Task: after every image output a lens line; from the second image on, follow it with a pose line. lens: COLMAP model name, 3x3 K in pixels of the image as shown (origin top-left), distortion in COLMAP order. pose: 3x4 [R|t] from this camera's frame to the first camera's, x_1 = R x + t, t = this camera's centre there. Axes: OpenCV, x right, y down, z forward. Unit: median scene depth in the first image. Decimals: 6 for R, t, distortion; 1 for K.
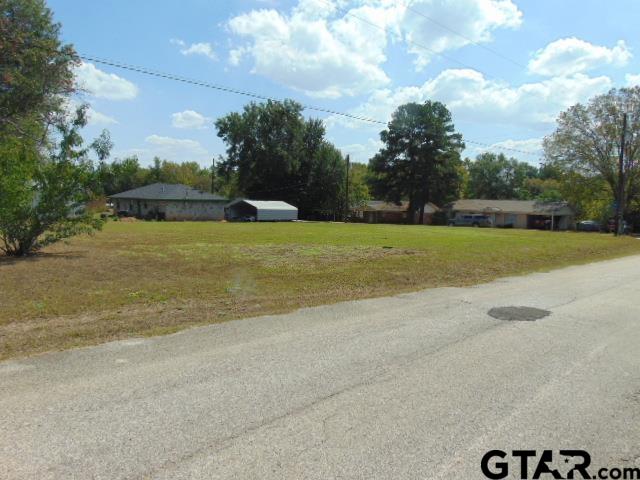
lens RADIAL K [[462.2, 0, 321.5], [0, 462.2, 239.8], [0, 0, 1]] dist [-0.012825, 0.014767]
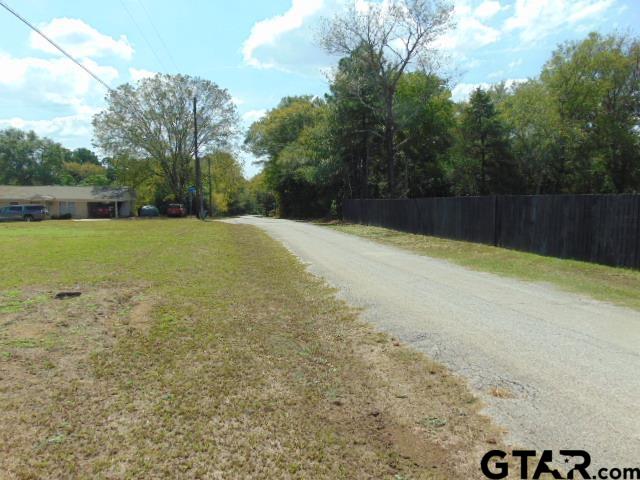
lens RADIAL K [[462.2, 0, 321.6], [0, 462.2, 241.5], [0, 0, 1]] dist [-0.012825, 0.014767]
pose [[0.581718, -0.111769, 0.805675, -0.011255], [0.082417, 0.993516, 0.078321, -0.011023], [-0.809205, 0.020840, 0.587157, 0.110481]]
